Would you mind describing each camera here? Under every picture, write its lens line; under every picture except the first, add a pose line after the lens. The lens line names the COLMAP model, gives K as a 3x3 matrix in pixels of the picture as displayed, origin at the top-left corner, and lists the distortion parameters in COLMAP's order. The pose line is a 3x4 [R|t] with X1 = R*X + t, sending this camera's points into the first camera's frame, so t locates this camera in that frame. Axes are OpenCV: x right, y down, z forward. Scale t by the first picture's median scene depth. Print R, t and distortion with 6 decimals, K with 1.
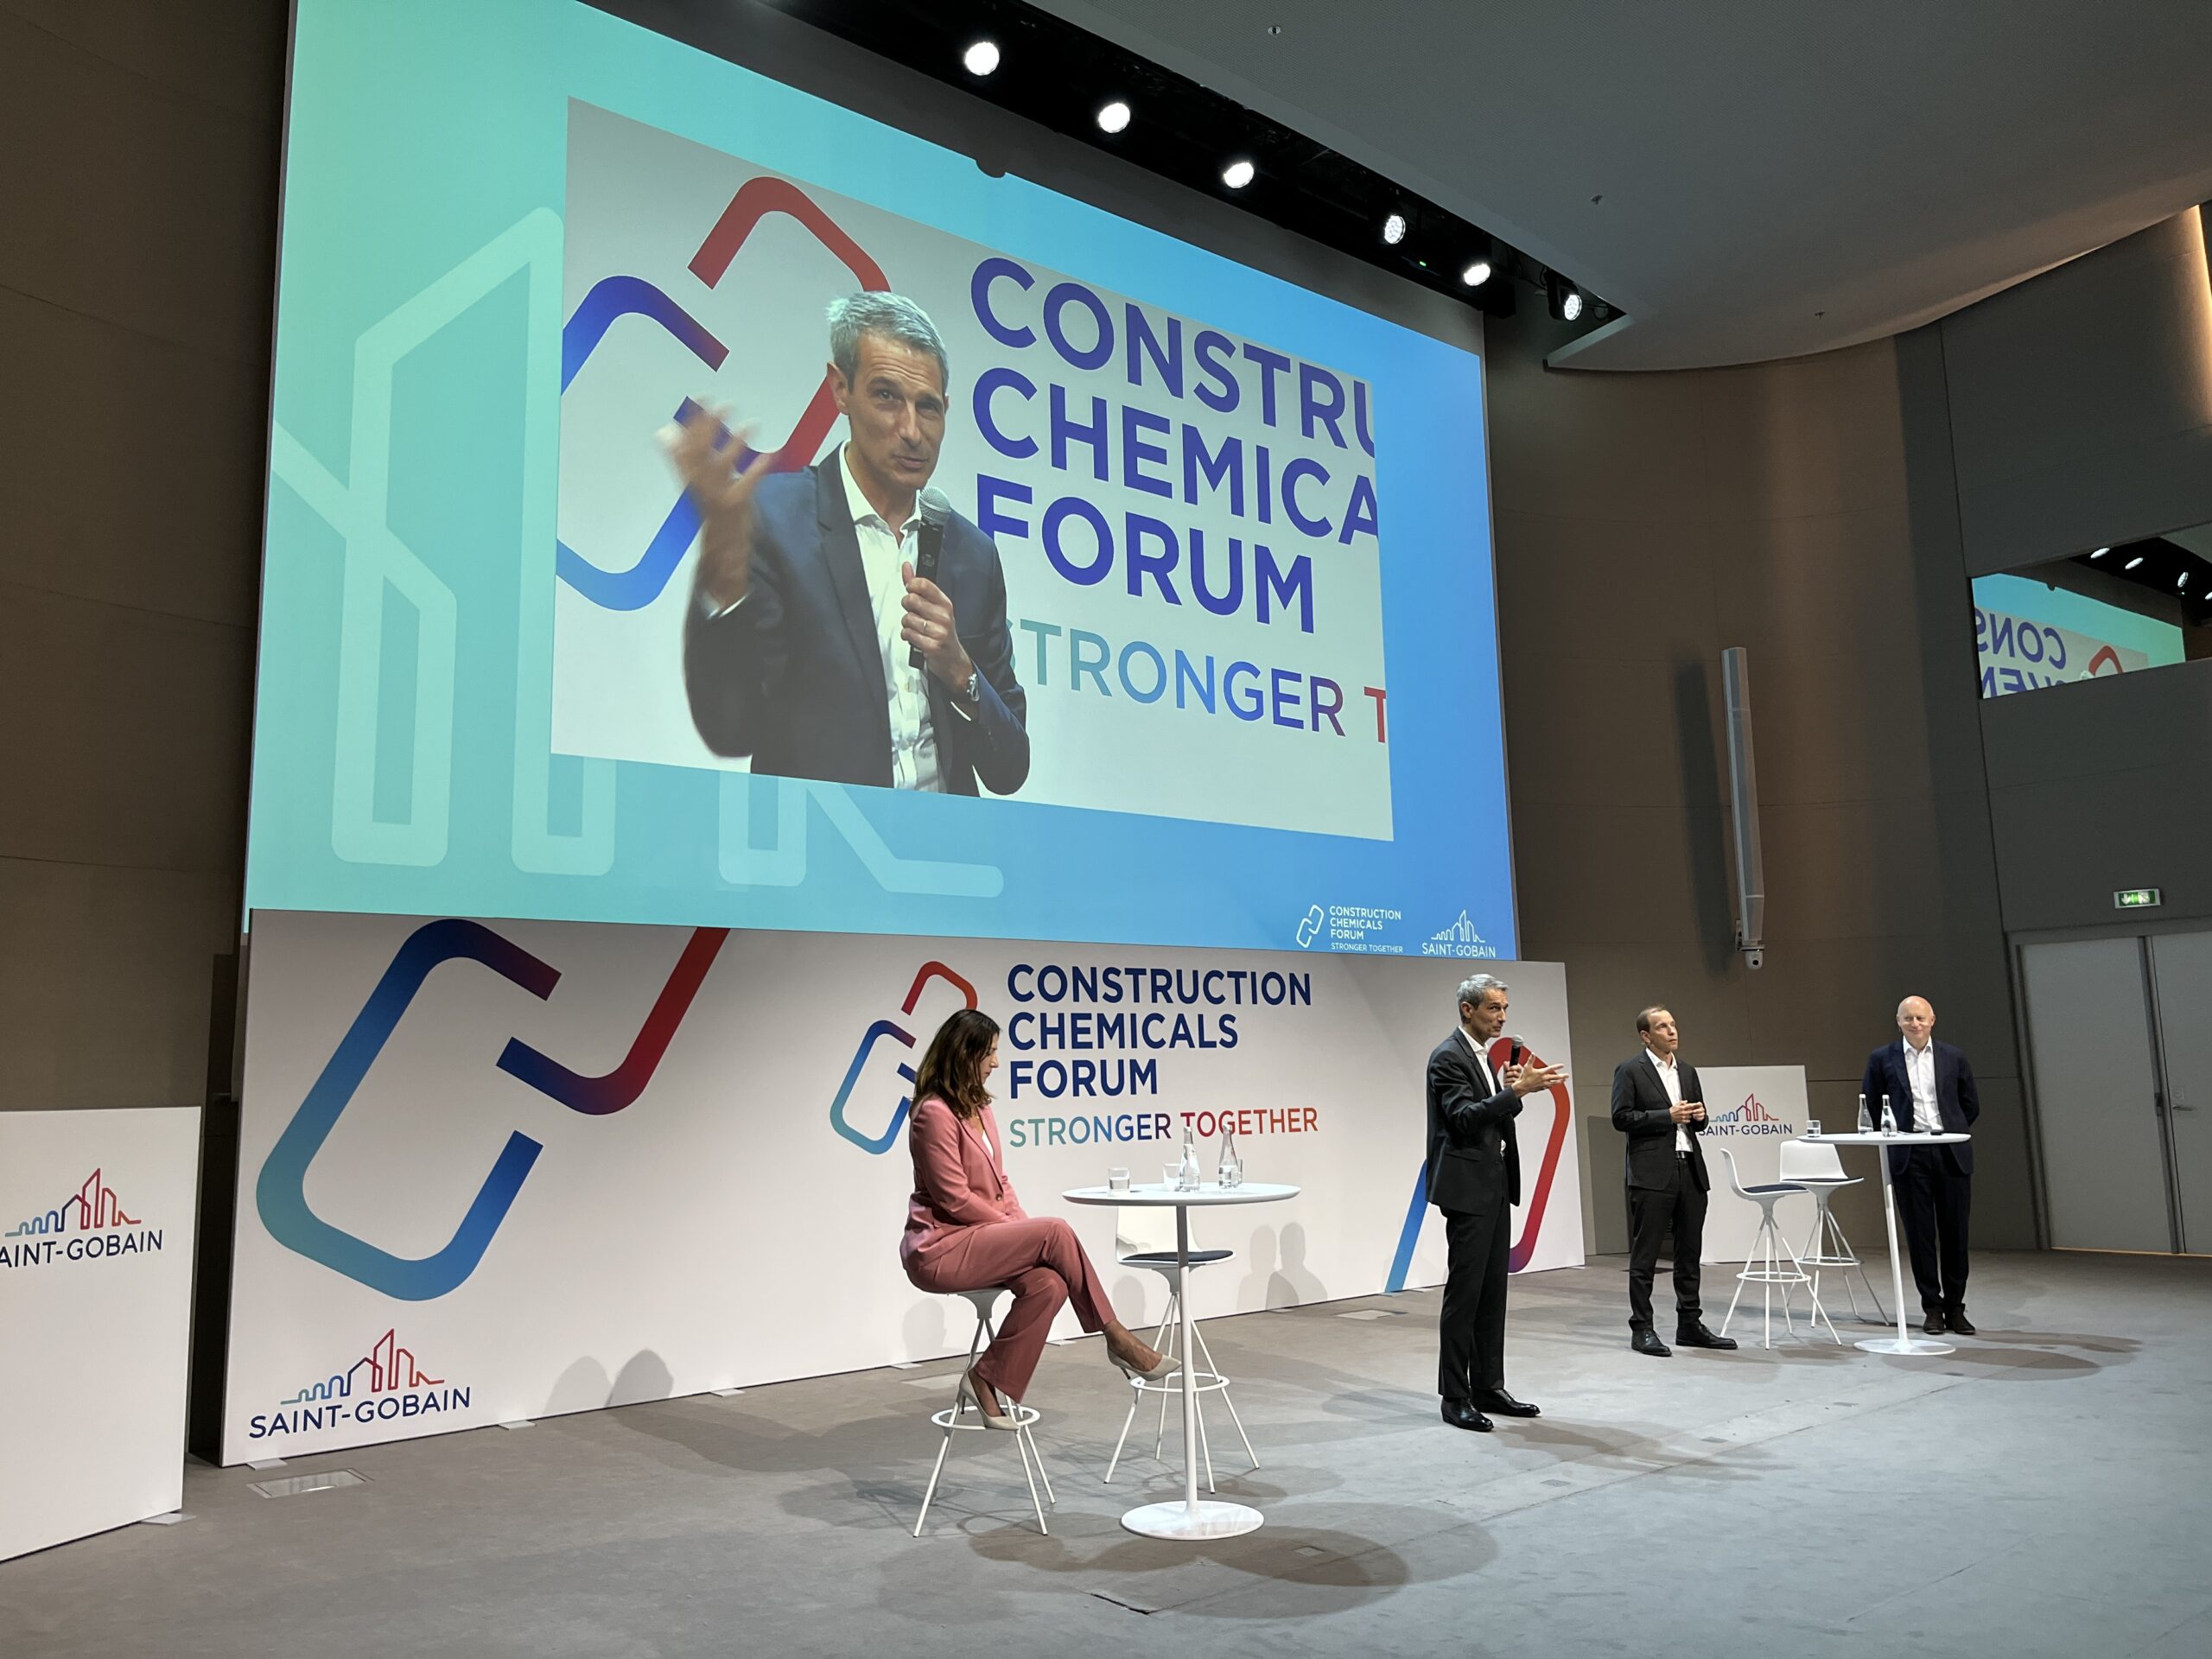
lens RADIAL K [[1659.2, 0, 1106.9], [0, 1659.2, 824.4], [0, 0, 1]] dist [0.027771, -0.001444]
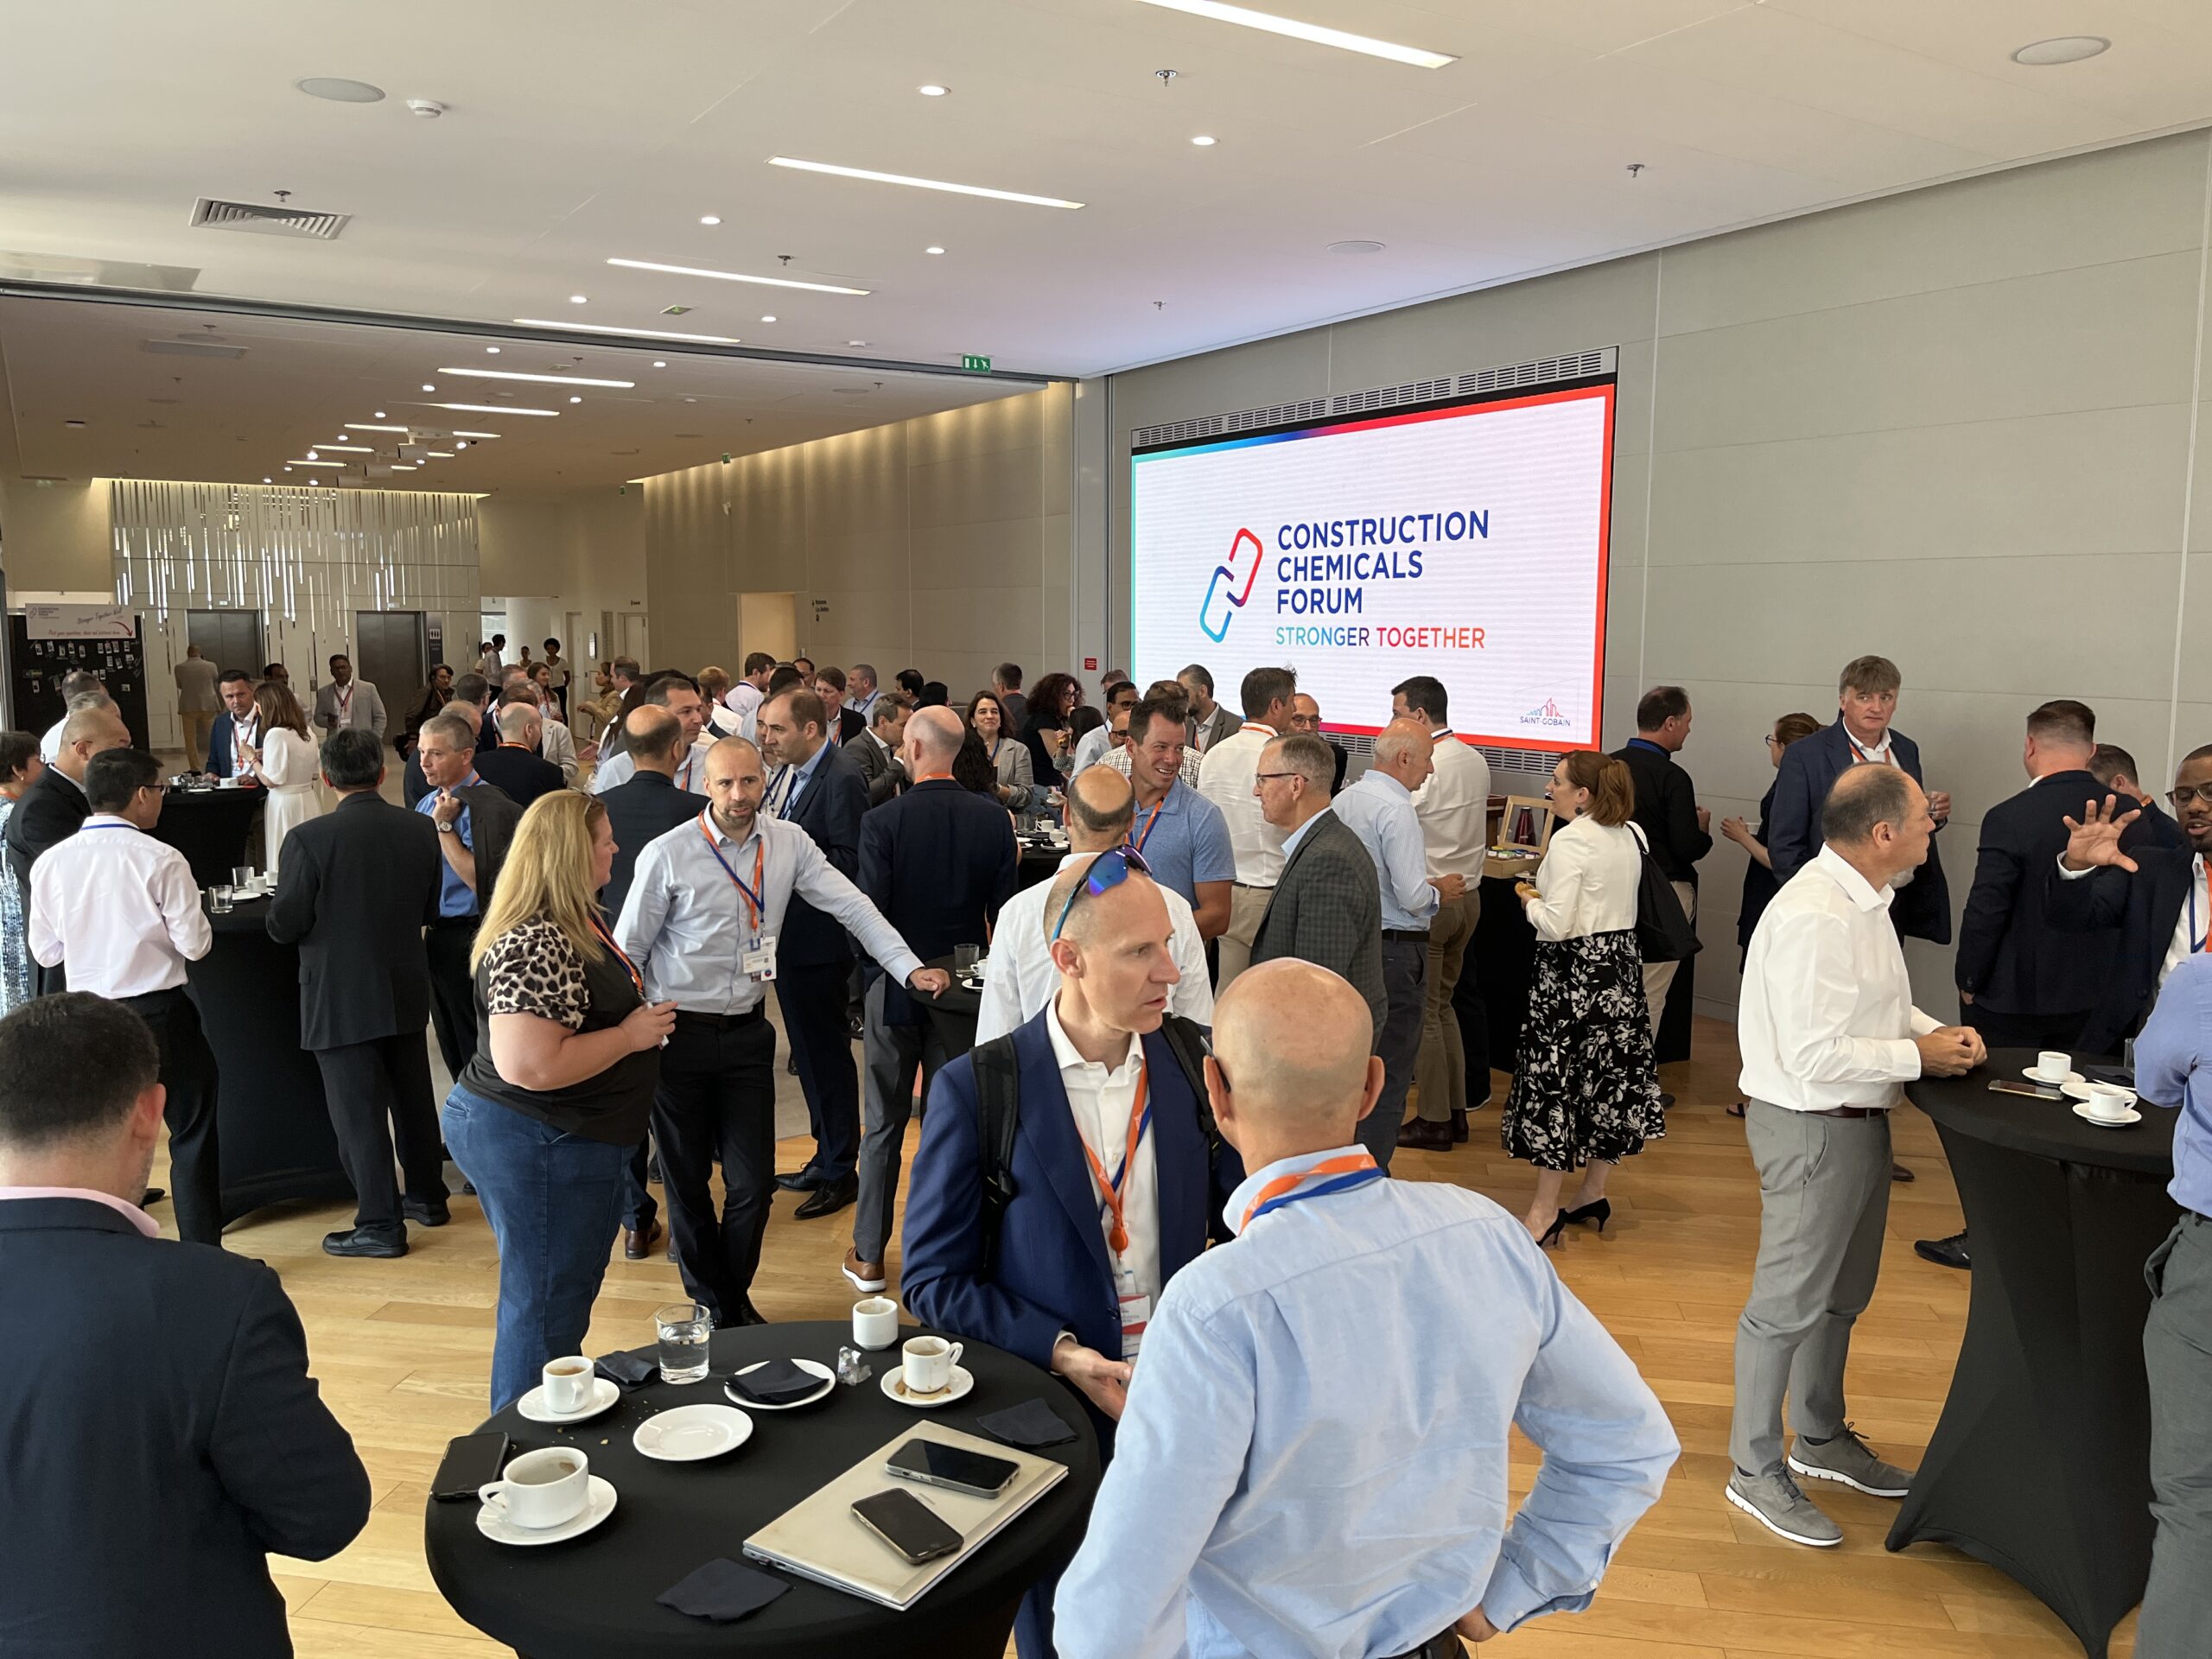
lens RADIAL K [[1659.2, 0, 1105.0], [0, 1659.2, 827.0], [0, 0, 1]] dist [0.027771, -0.001444]
pose [[-0.121625, 0.151336, -0.980971, 1.425204], [0.159949, 0.978380, 0.131105, 0.122852], [0.979604, -0.140959, -0.143202, 0.971915]]
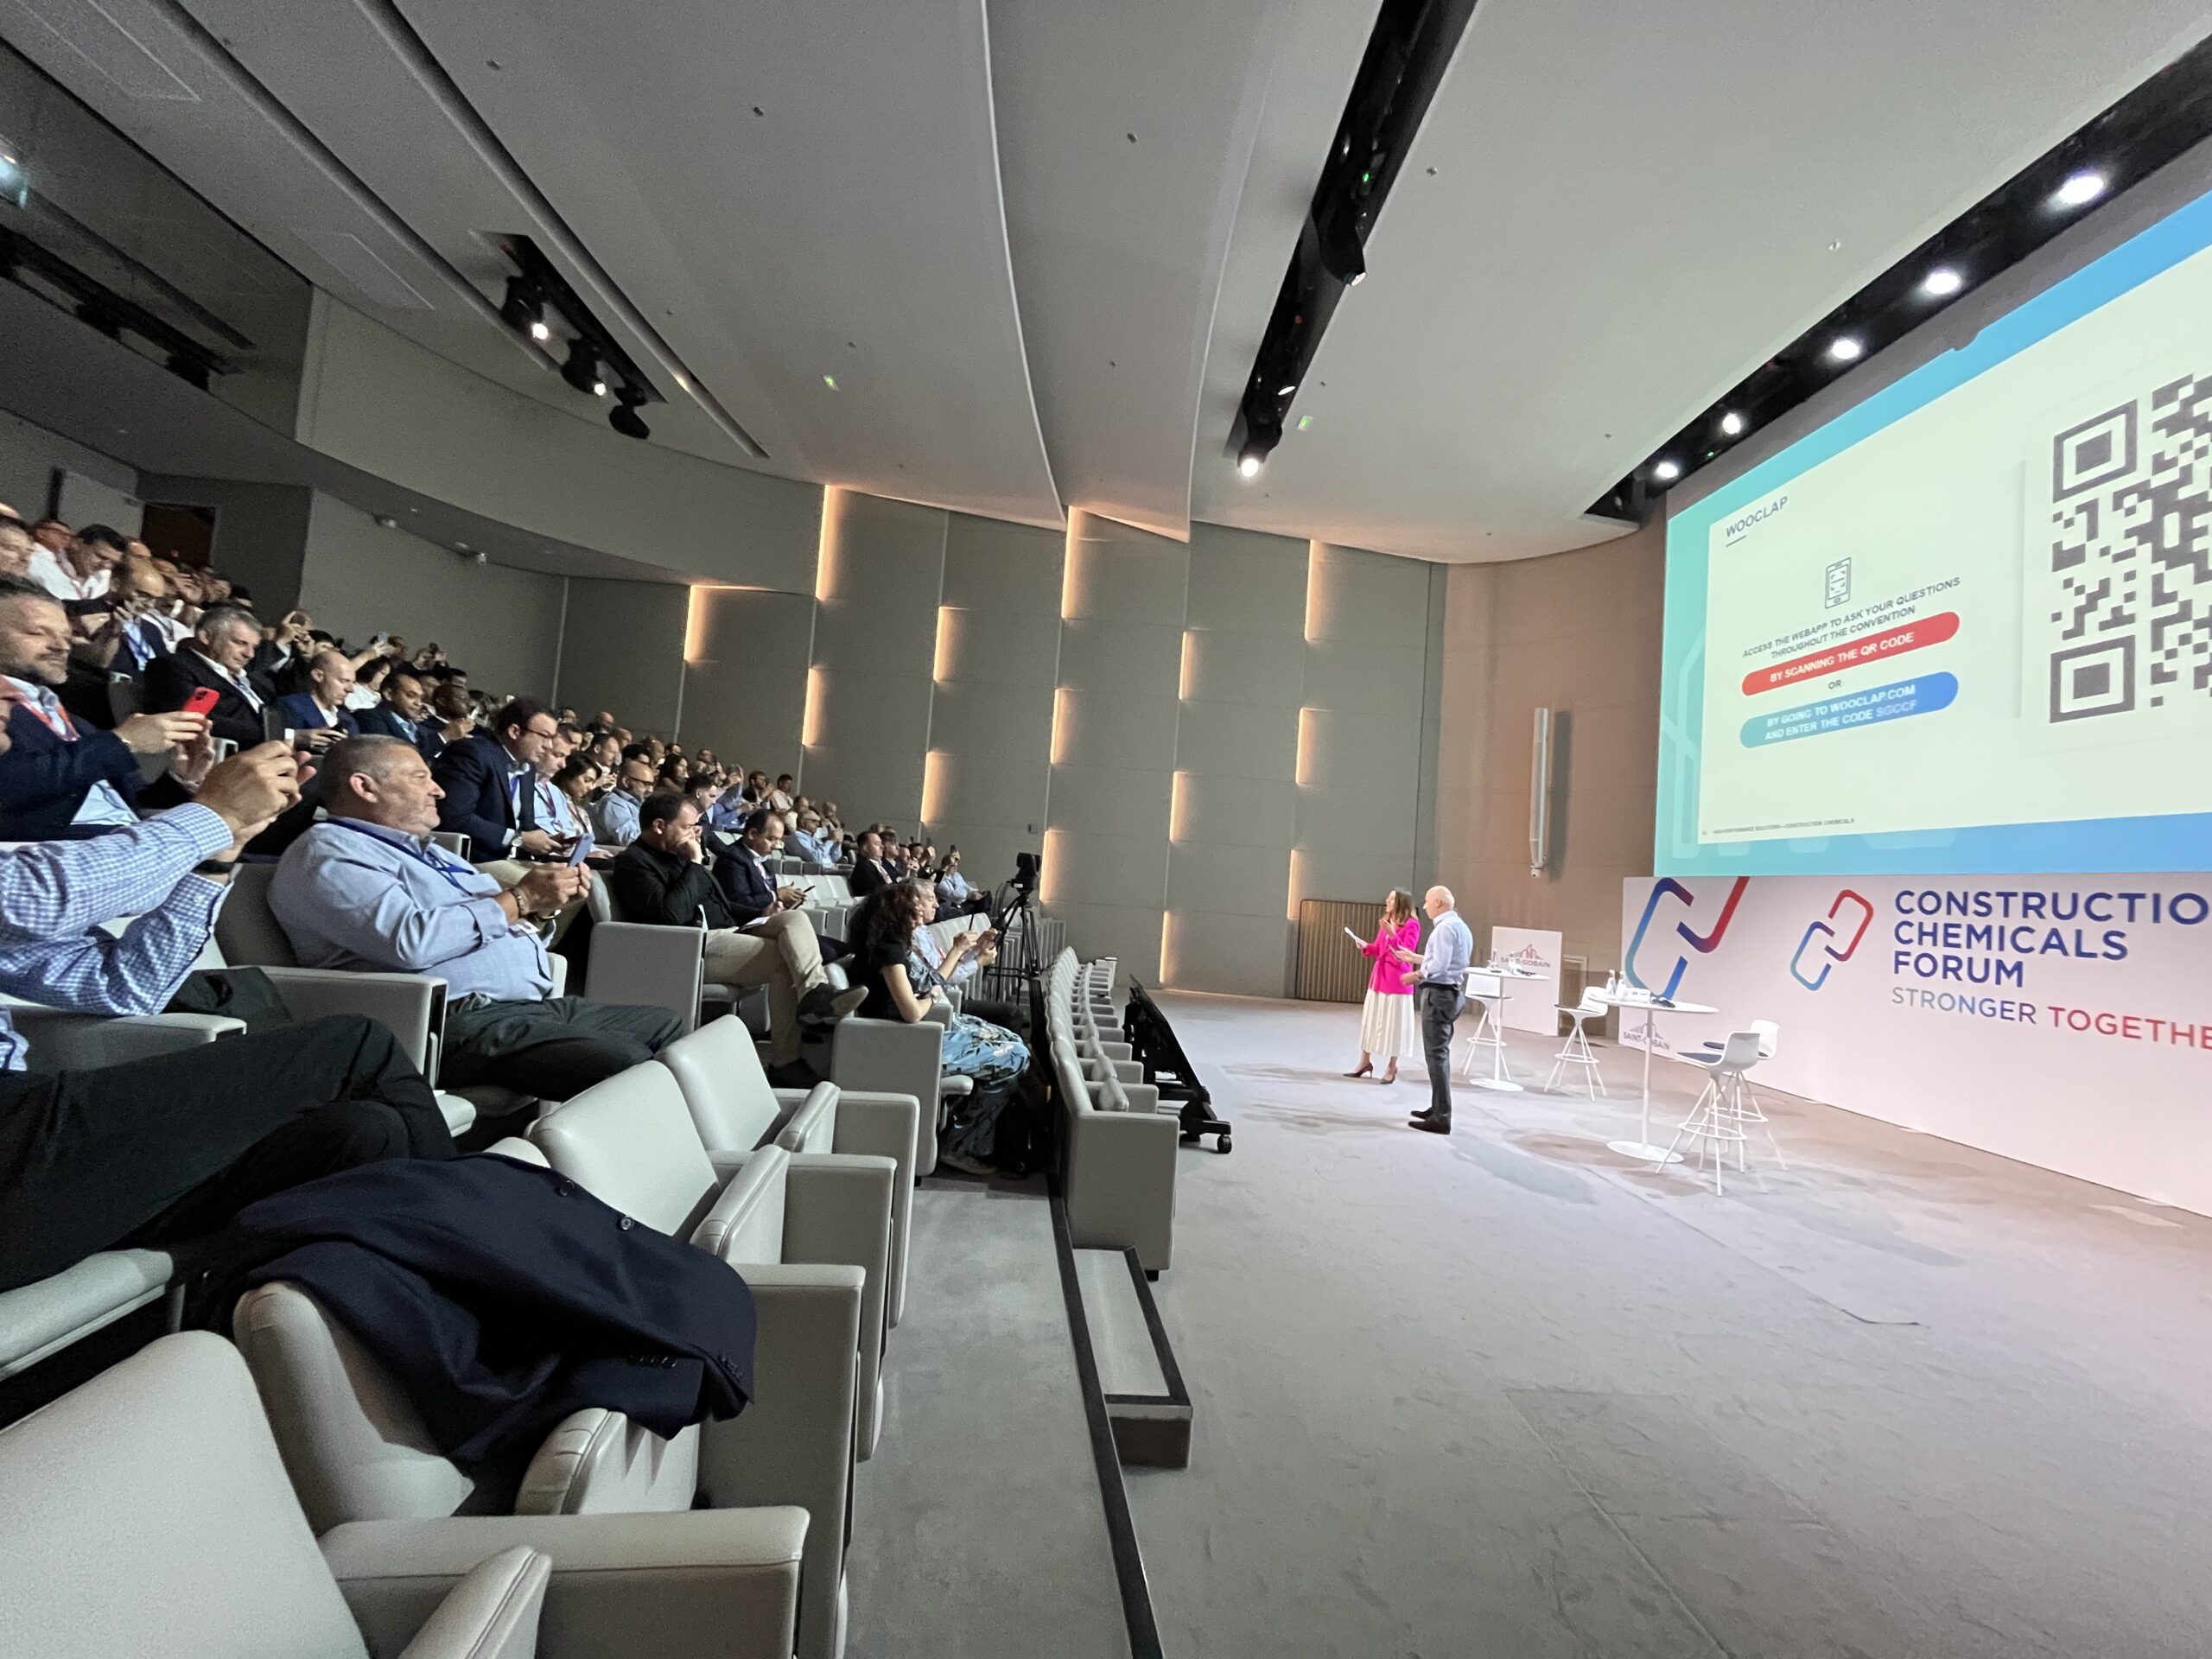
lens RADIAL K [[892.1, 0, 1104.3], [0, 892.1, 826.1], [0, 0, 1]] dist [-0.012764, -0.000439]
pose [[-0.594339, -0.071119, -0.801064, 1.028331], [0.063218, 0.988868, -0.134696, 0.084792], [0.801726, -0.130696, -0.583227, 0.847509]]
